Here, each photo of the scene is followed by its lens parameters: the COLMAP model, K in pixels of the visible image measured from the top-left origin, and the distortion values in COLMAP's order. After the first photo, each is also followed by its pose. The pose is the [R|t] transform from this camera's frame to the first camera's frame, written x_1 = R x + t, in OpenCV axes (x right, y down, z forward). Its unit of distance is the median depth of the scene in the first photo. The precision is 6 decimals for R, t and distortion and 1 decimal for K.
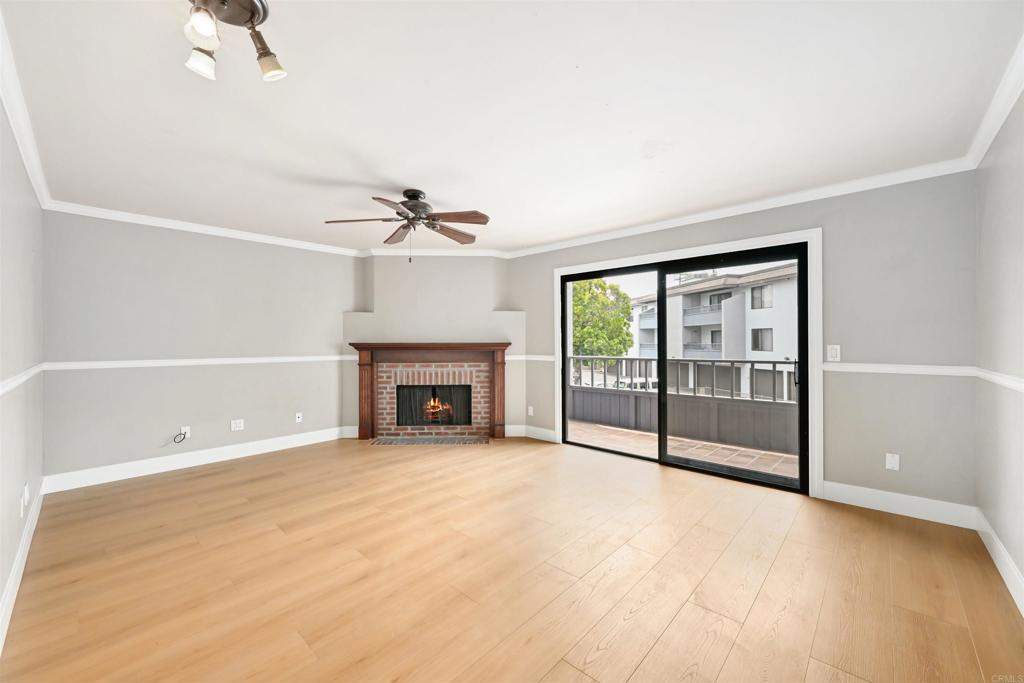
lens RADIAL K [[398.2, 0, 511.5], [0, 398.2, 337.8], [0, 0, 1]] dist [-0.002098, -0.000160]
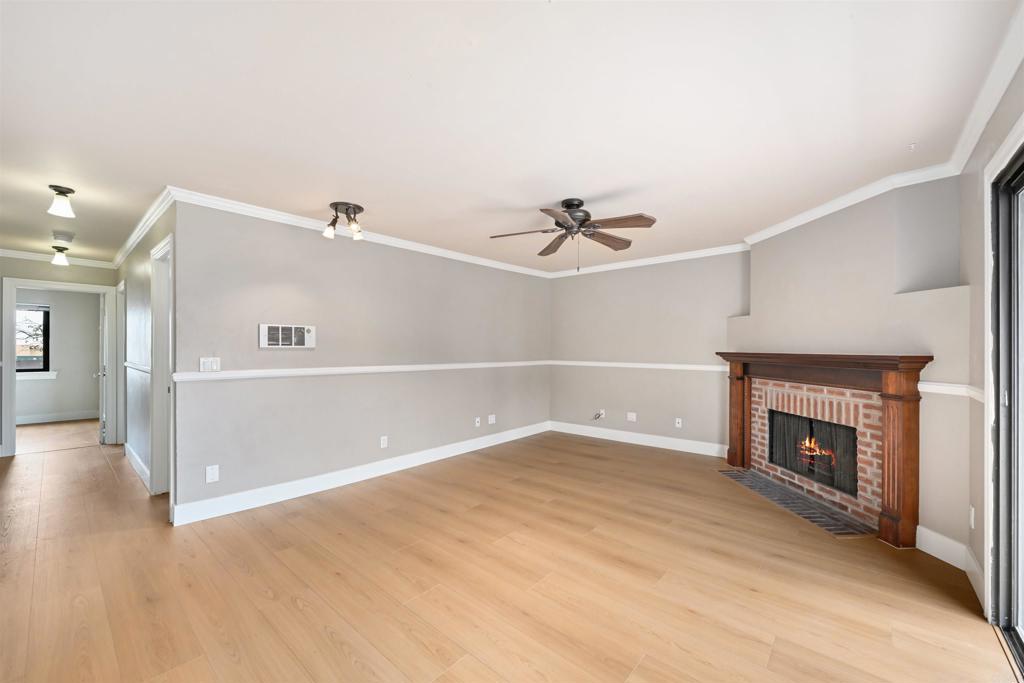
lens RADIAL K [[398.2, 0, 523.0], [0, 398.2, 348.5], [0, 0, 1]] dist [-0.002098, -0.000160]
pose [[0.050071, 0.003001, -0.998741, 0.447627], [0.003537, 0.999989, 0.003182, -0.000182], [0.998739, -0.003692, 0.050060, 0.494827]]
